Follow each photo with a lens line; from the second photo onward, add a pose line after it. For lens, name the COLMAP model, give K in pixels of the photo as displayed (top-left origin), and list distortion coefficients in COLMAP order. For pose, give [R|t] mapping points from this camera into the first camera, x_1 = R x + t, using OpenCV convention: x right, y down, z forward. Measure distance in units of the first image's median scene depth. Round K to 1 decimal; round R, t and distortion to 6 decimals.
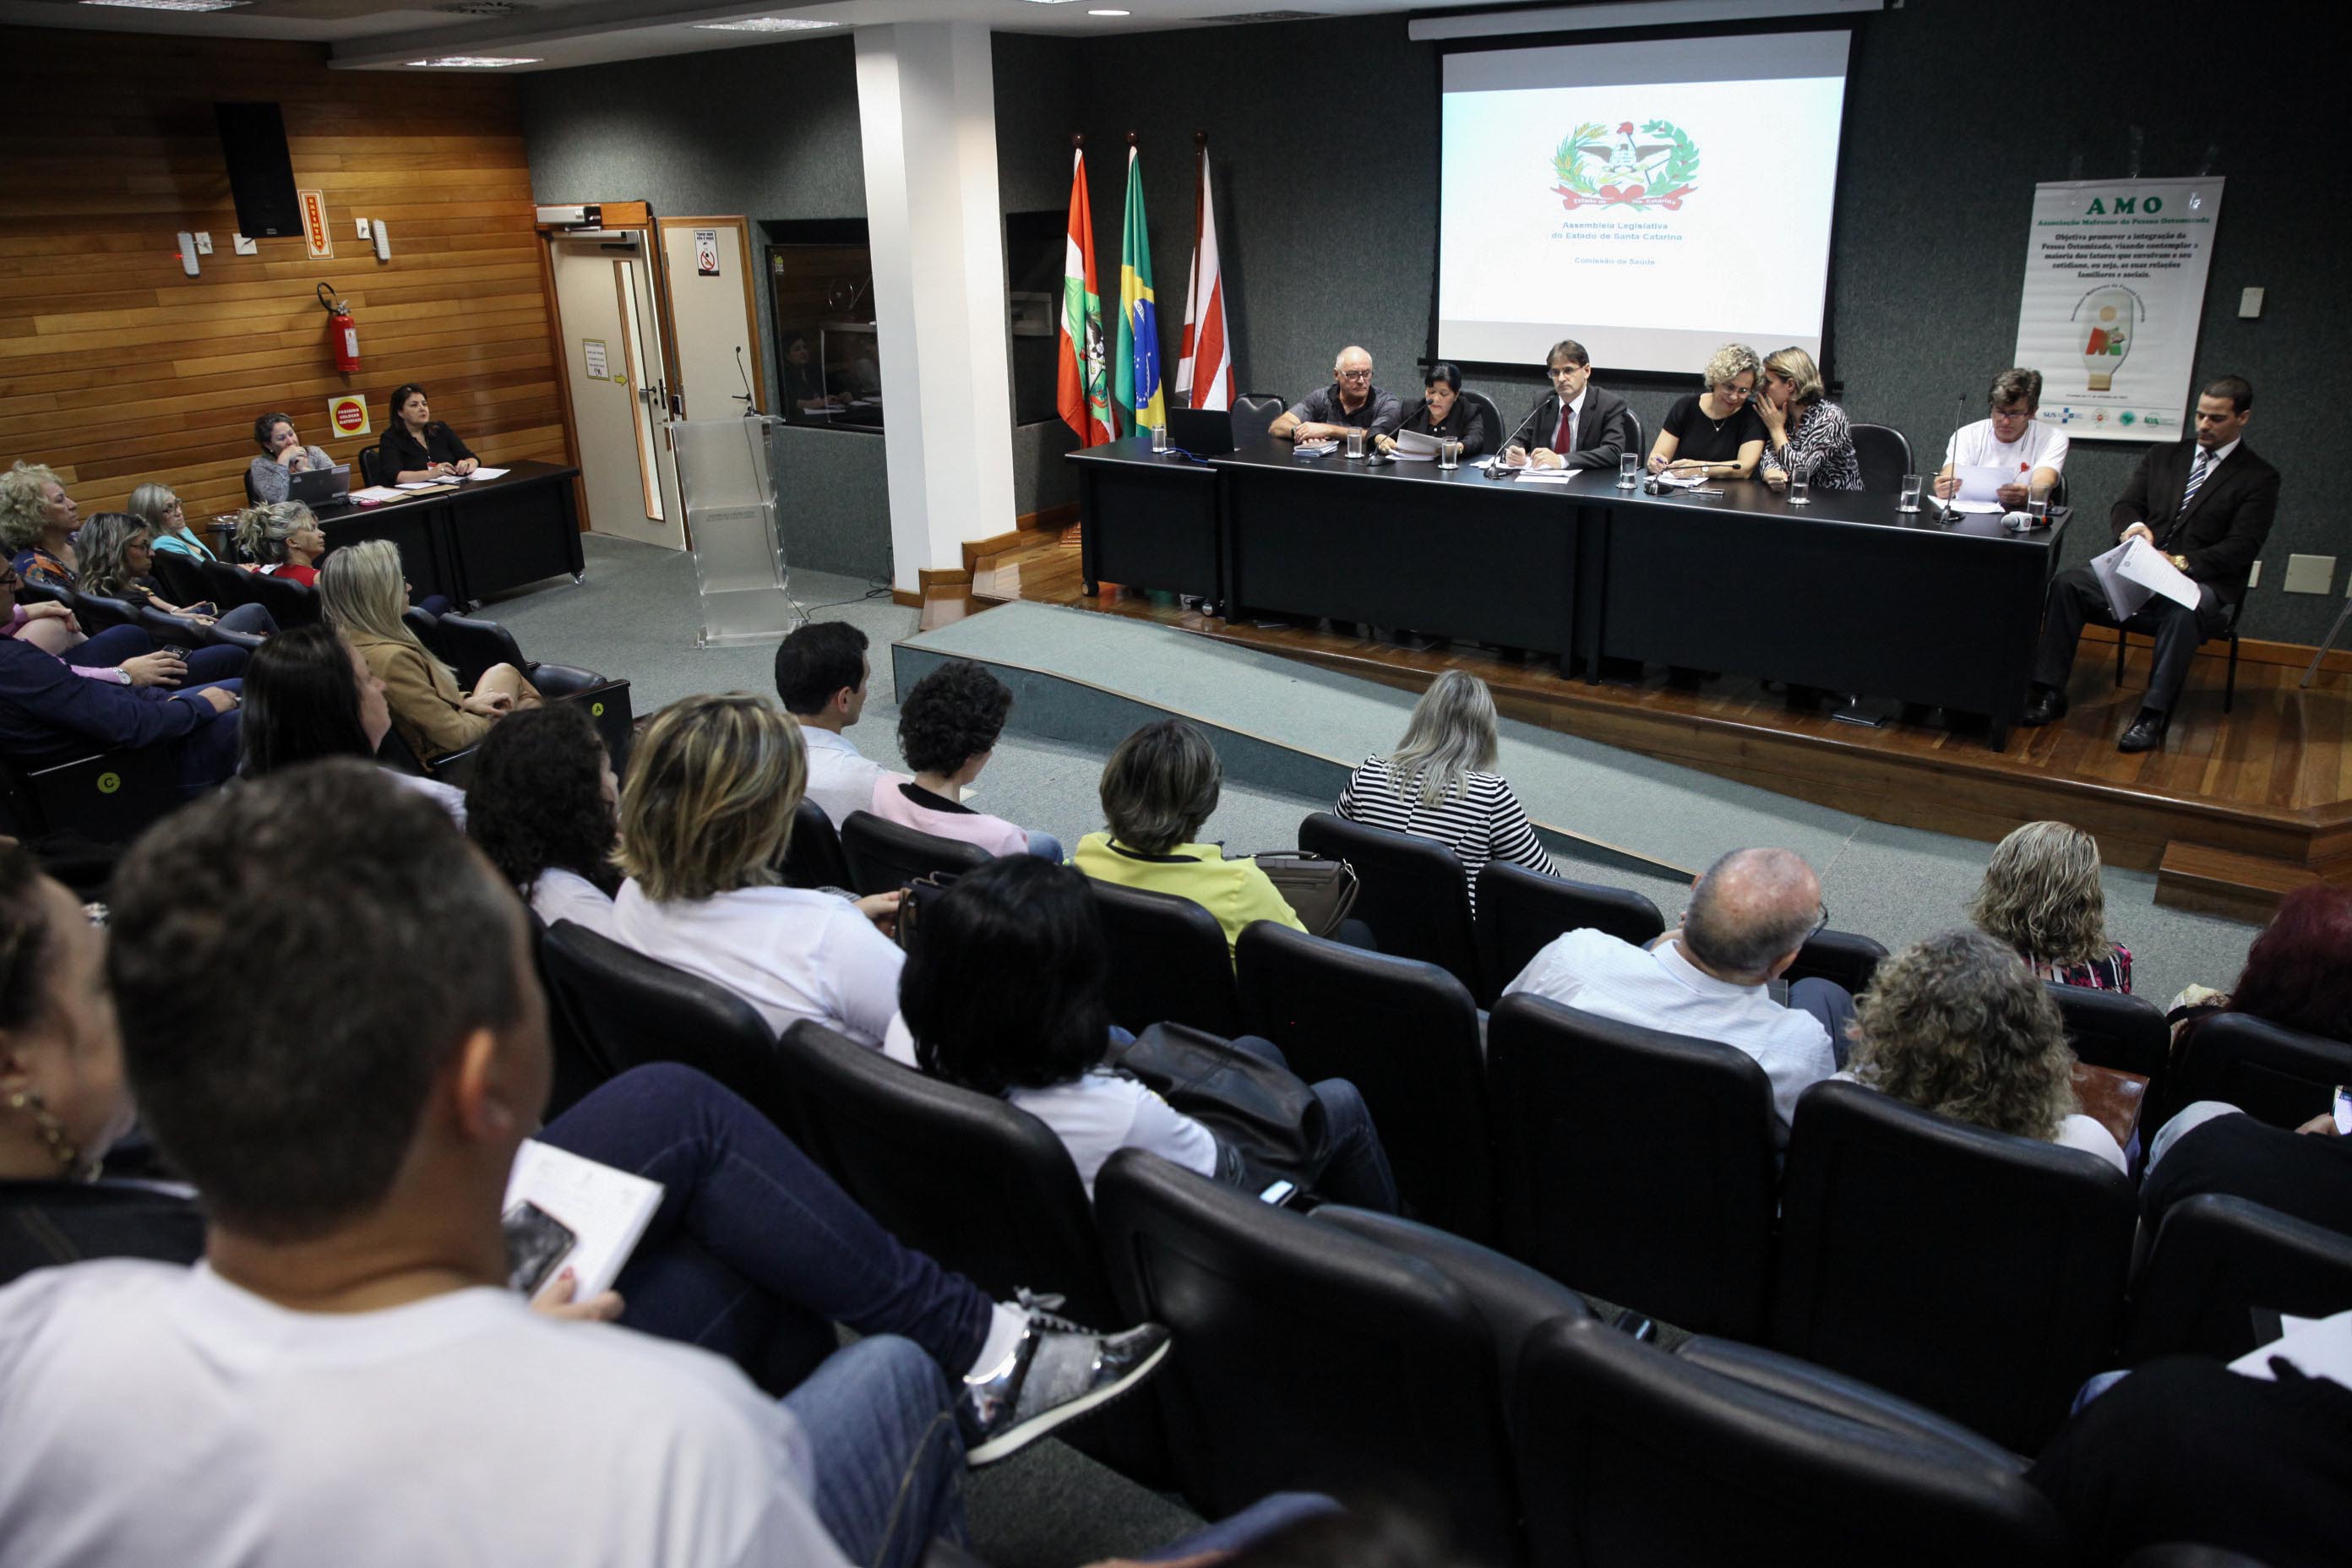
lens RADIAL K [[1627.1, 0, 1165.3], [0, 1627.1, 779.7], [0, 0, 1]] dist [-0.099714, 0.072897]
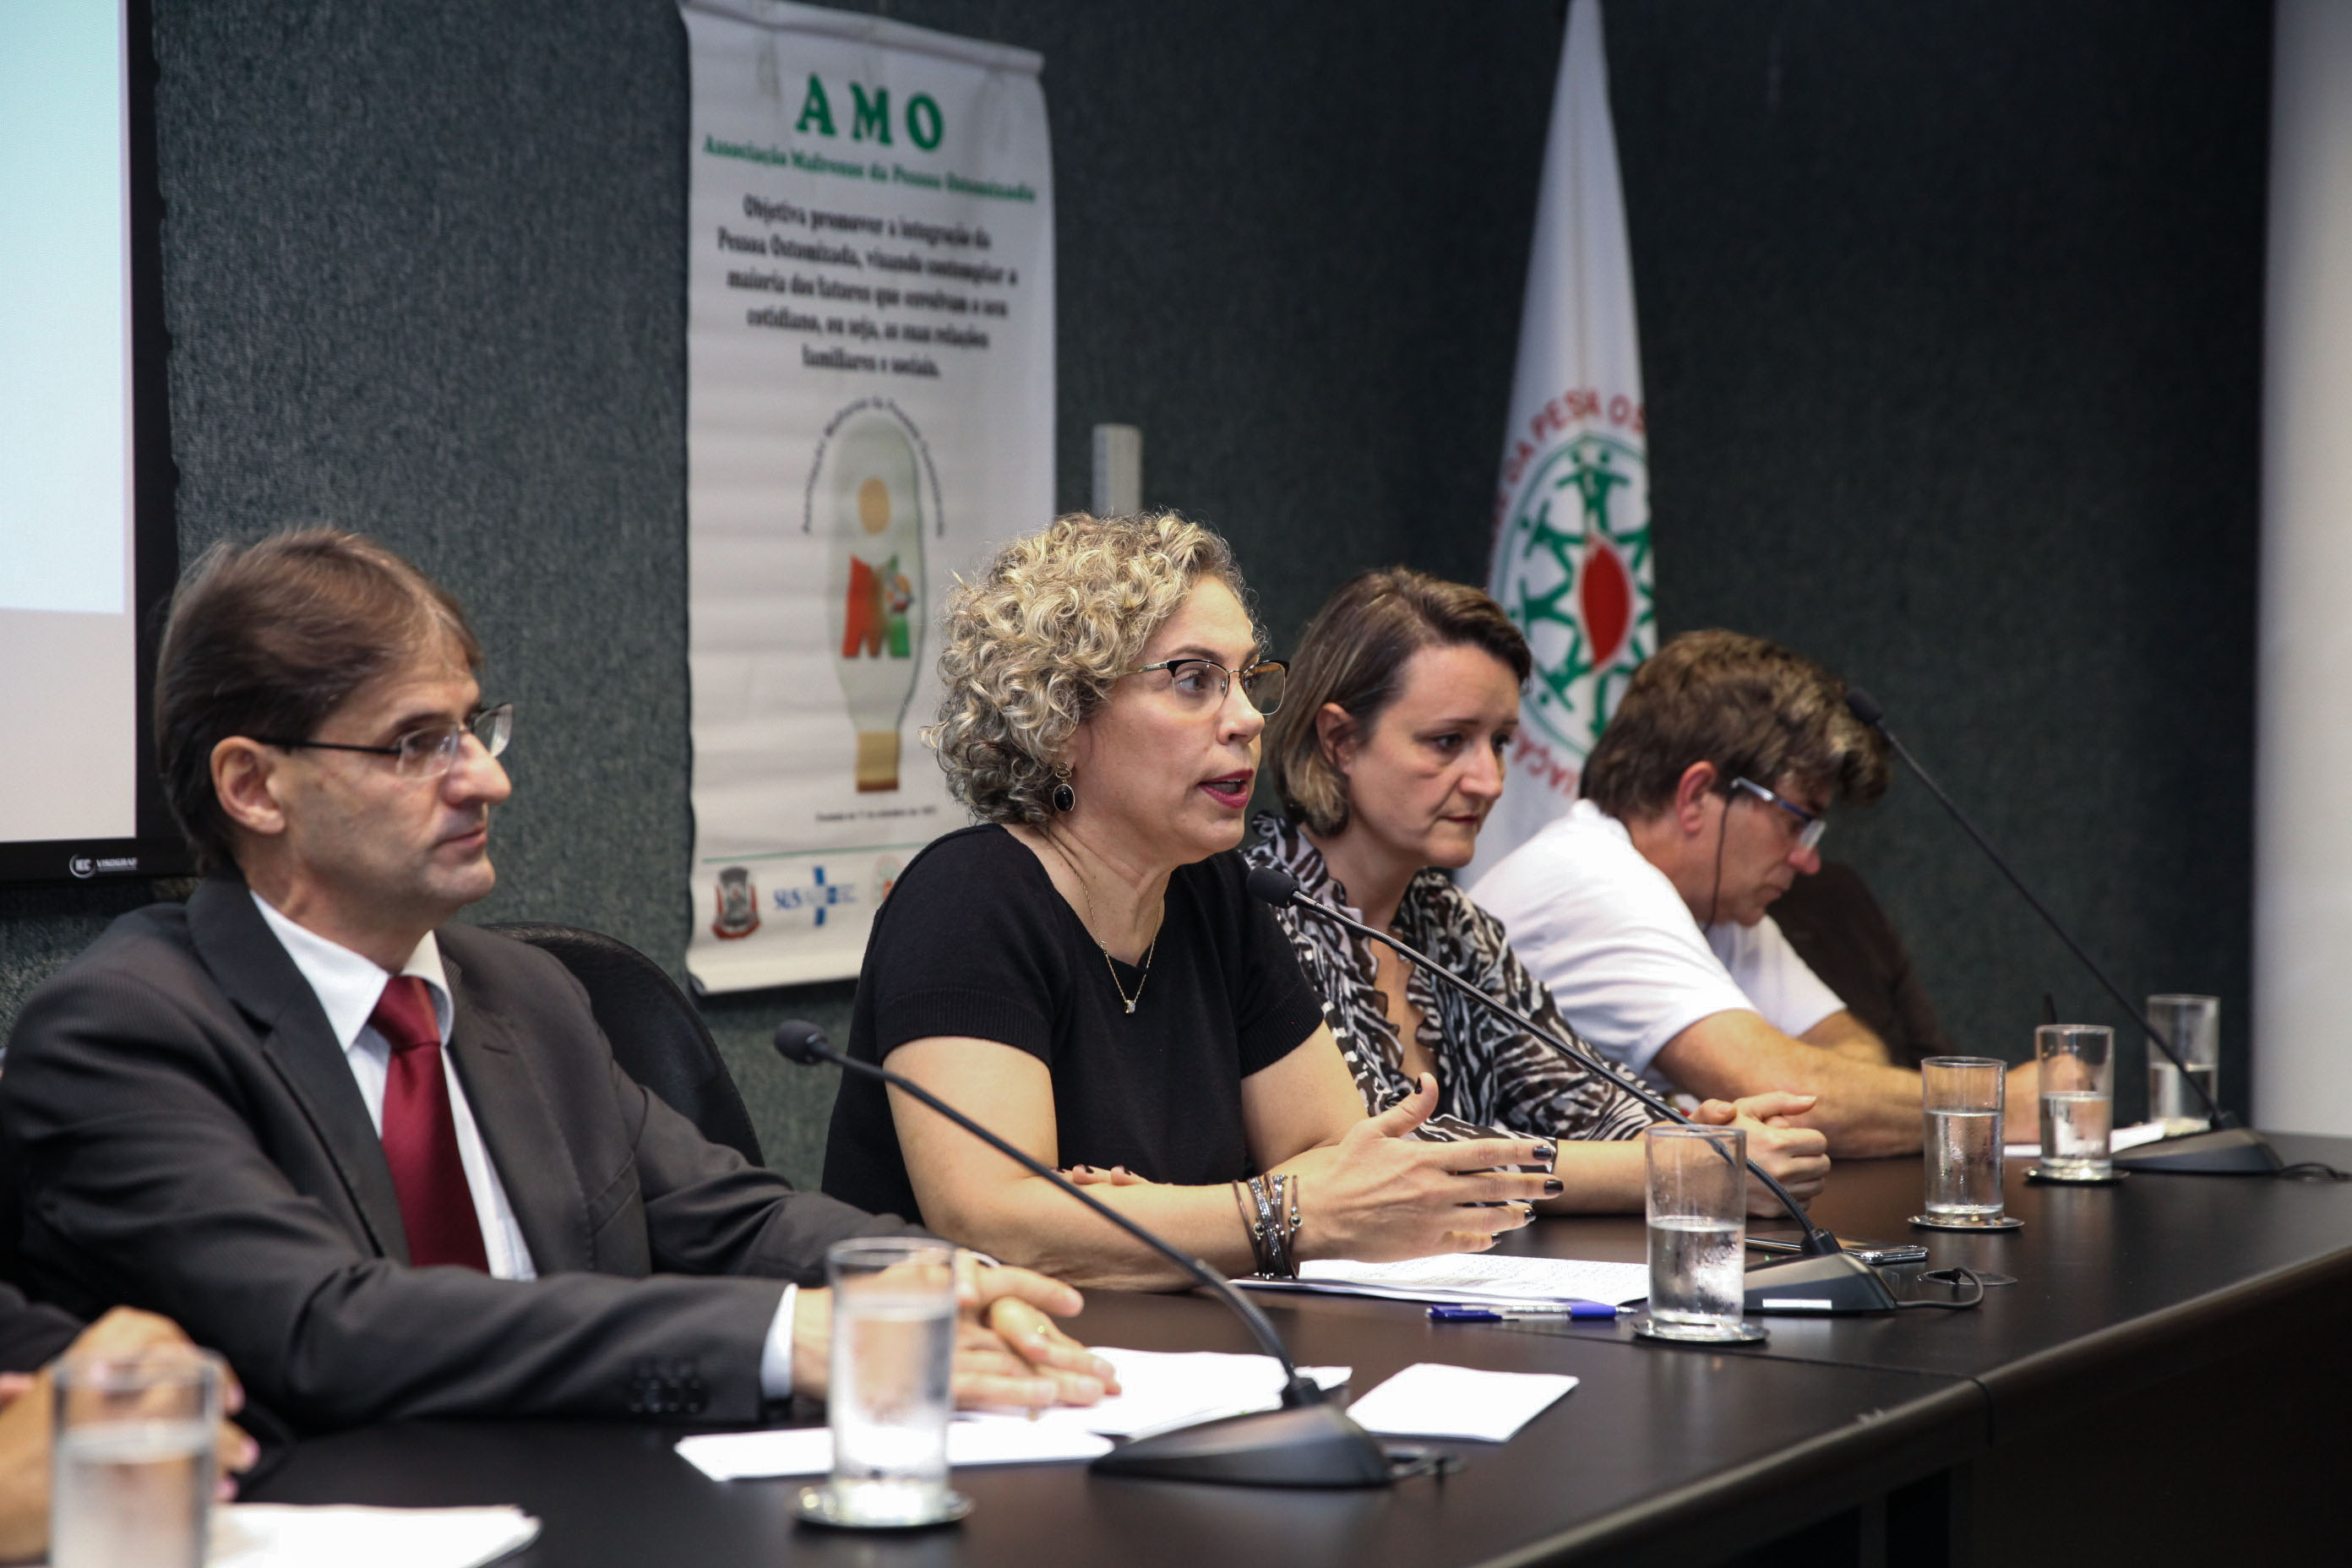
lens RADIAL K [[4479.2, 0, 1225.7], [0, 4479.2, 799.8], [0, 0, 1]] dist [0.225884, 0.000000]
pose [[-0.104490, 0.003641, 0.994519, -0.135636], [0.344299, 0.938289, 0.032739, -0.220499], [-0.933027, 0.345833, -0.099295, 0.901933]]
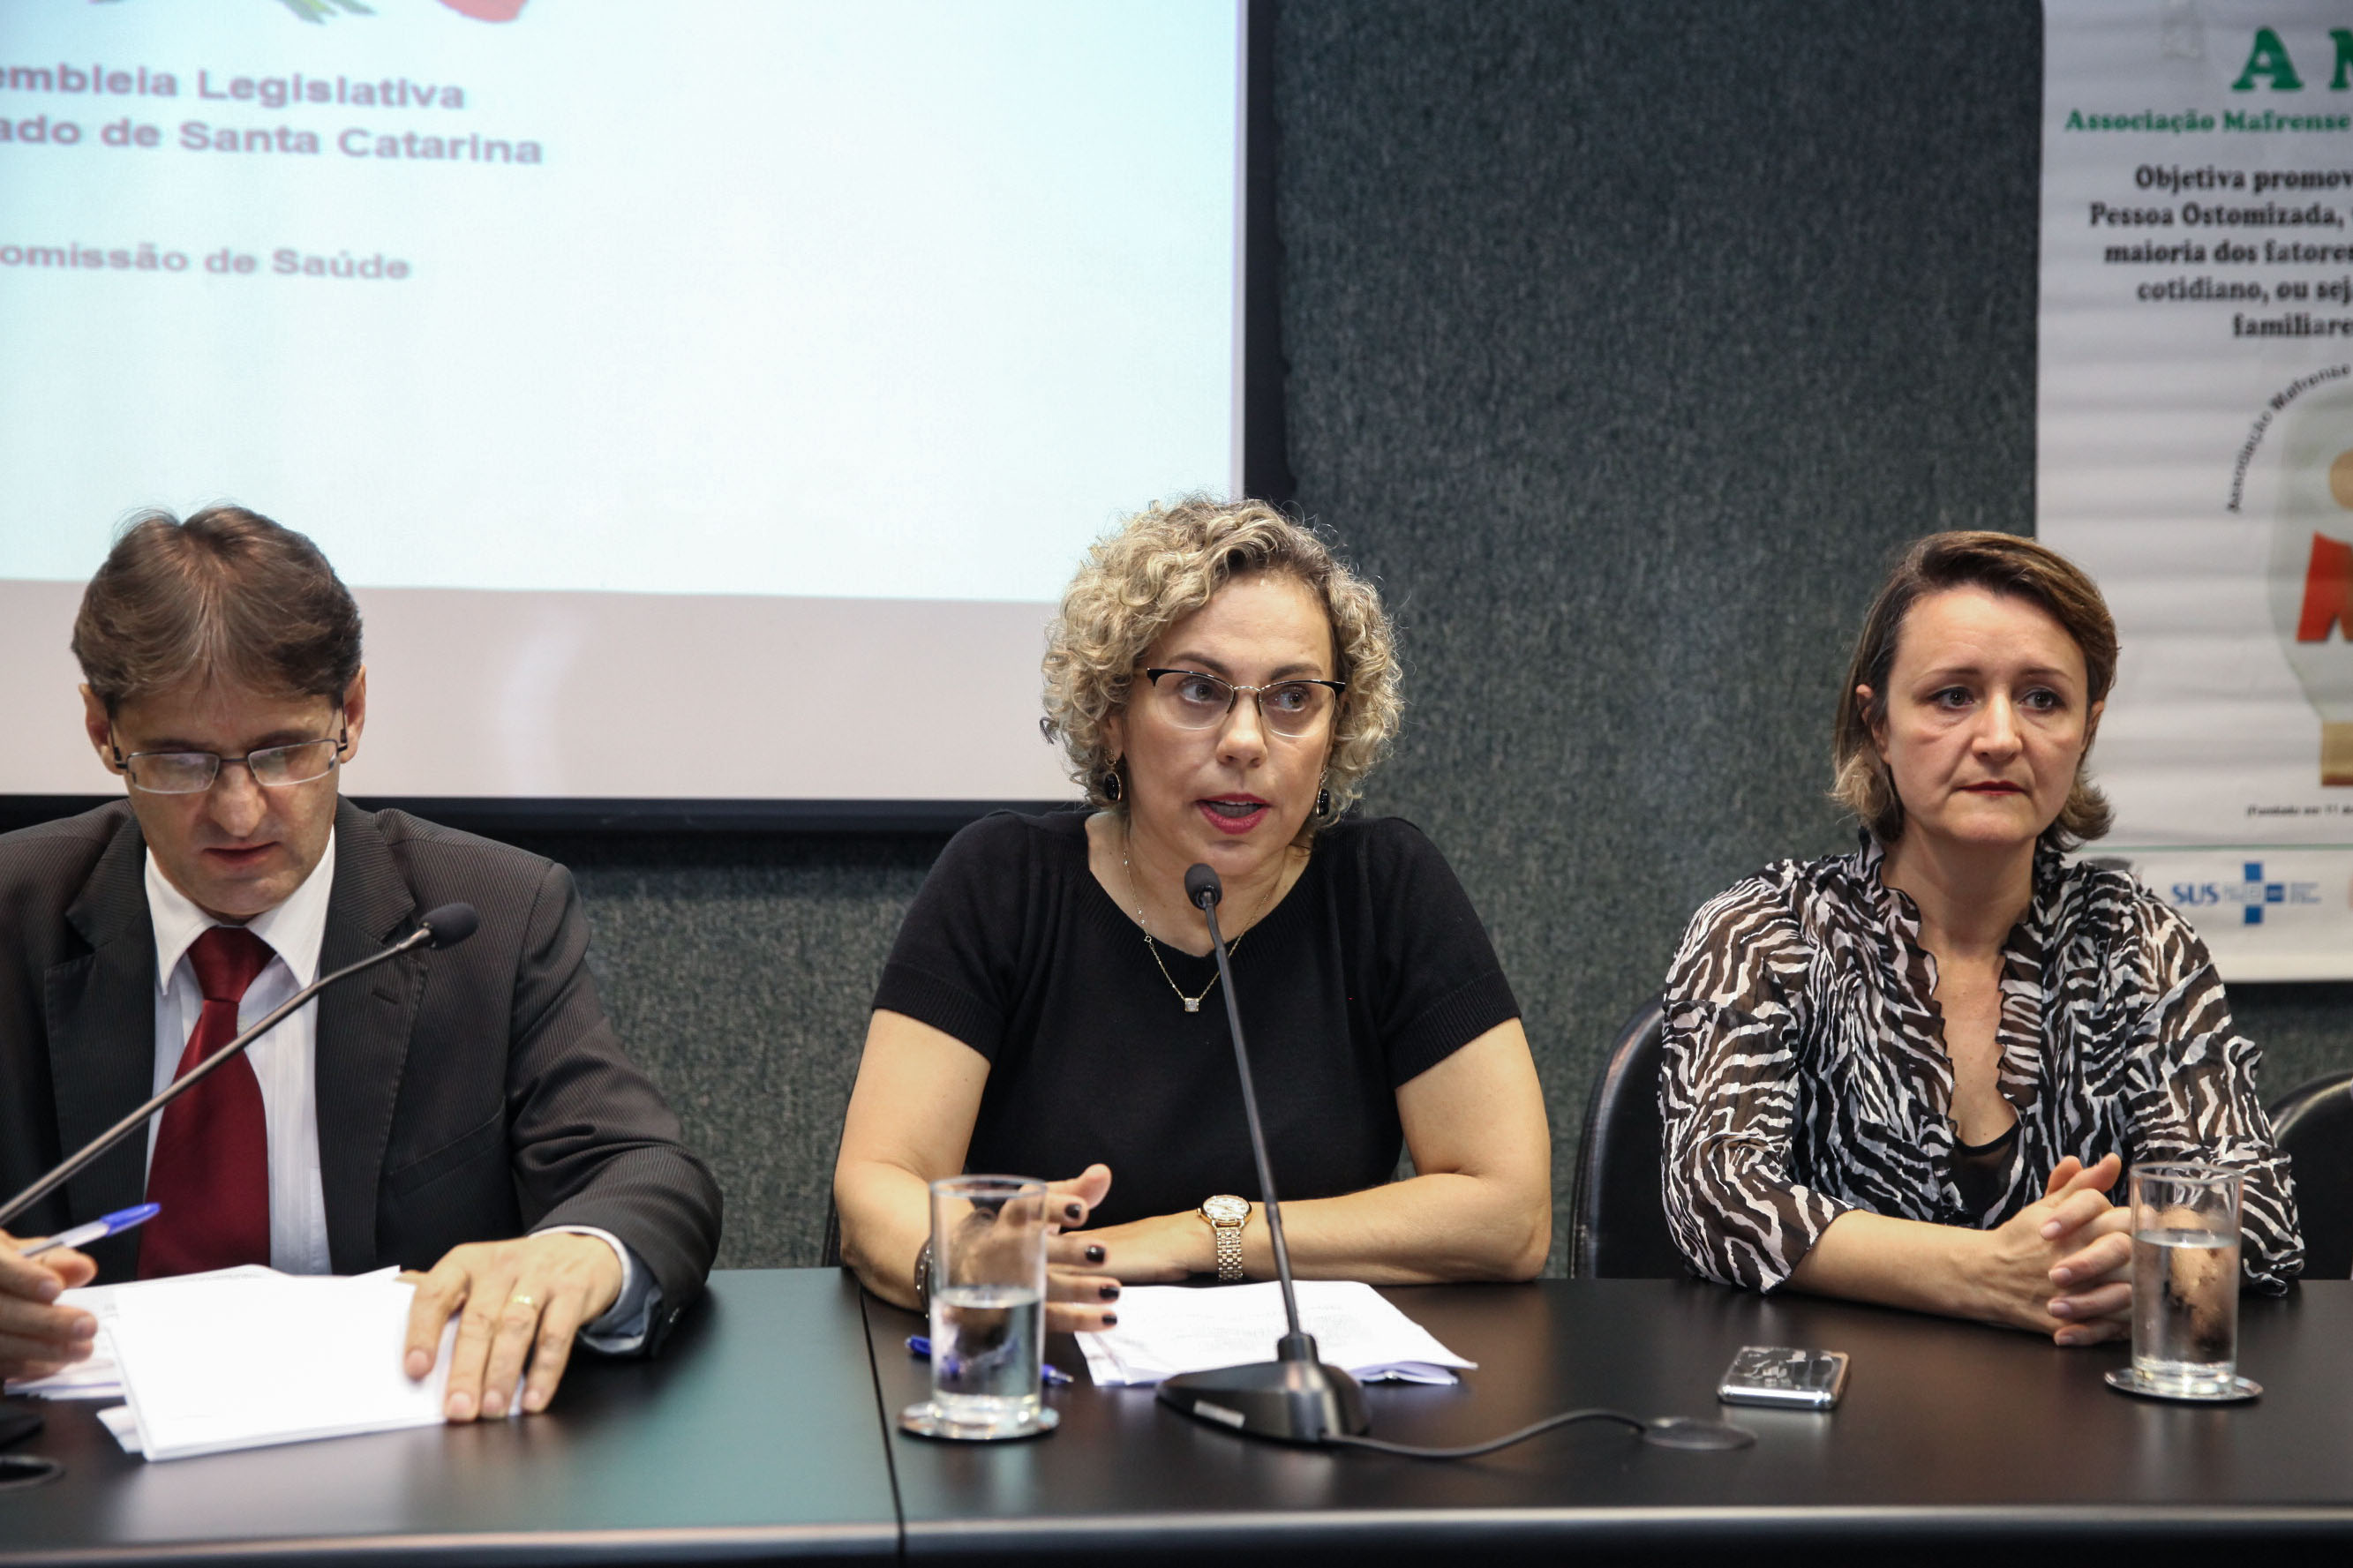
lens RADIAL K [[3580.5, 0, 1229.7], [0, 3580.5, 759.7], [0, 0, 1]] dist [0.121896, 0.000000]
pose [[0.734100, 0.015718, 0.678859, 0.073791], [0.208470, 0.946236, -0.247342, -0.131034], [-0.646248, 0.323096, 0.691355, 0.641010]]
